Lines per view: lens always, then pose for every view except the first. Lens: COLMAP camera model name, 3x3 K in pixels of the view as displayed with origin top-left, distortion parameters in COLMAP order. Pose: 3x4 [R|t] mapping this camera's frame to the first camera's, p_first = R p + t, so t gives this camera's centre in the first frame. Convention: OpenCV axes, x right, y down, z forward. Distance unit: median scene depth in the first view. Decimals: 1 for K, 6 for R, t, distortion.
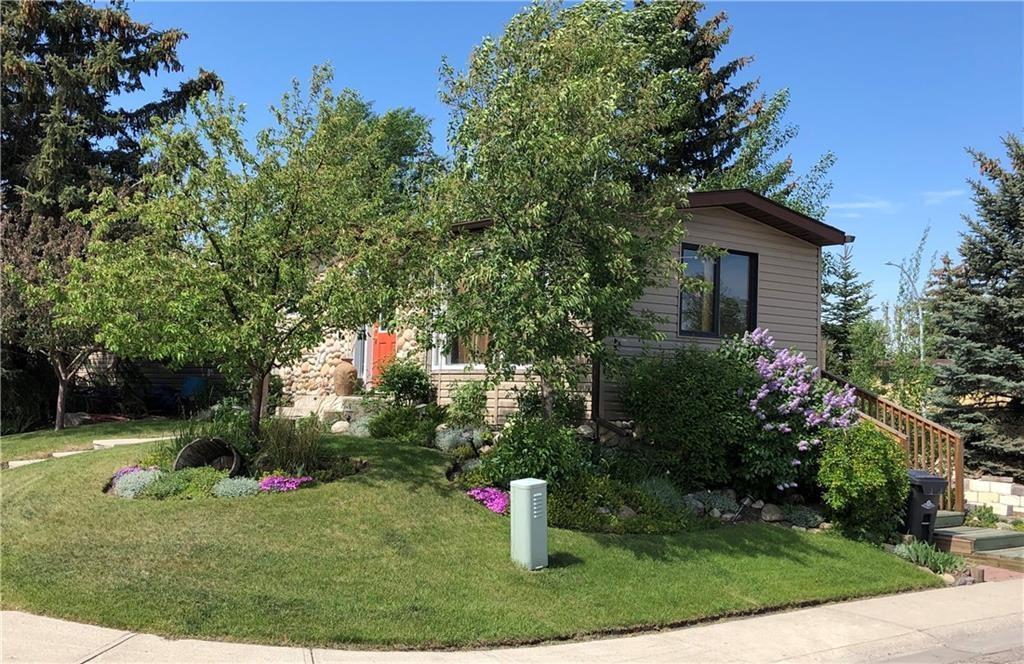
lens RADIAL K [[1139.2, 0, 517.9], [0, 1139.2, 332.7], [0, 0, 1]] dist [0.028399, 0.000000]
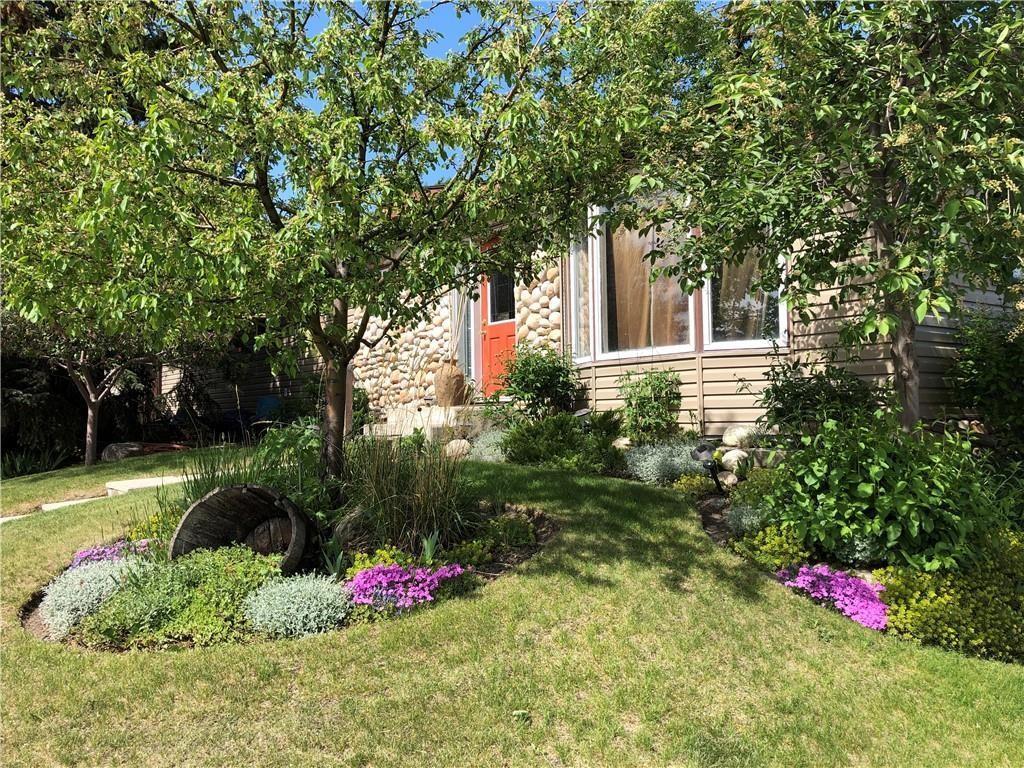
lens RADIAL K [[832.9, 0, 504.1], [0, 832.9, 382.2], [0, 0, 1]] dist [0.014738, 0.001405]
pose [[0.998534, -0.044523, -0.030769, -0.113130], [0.044992, 0.998878, 0.014747, 0.037035], [0.030078, -0.016110, 0.999418, 0.504977]]
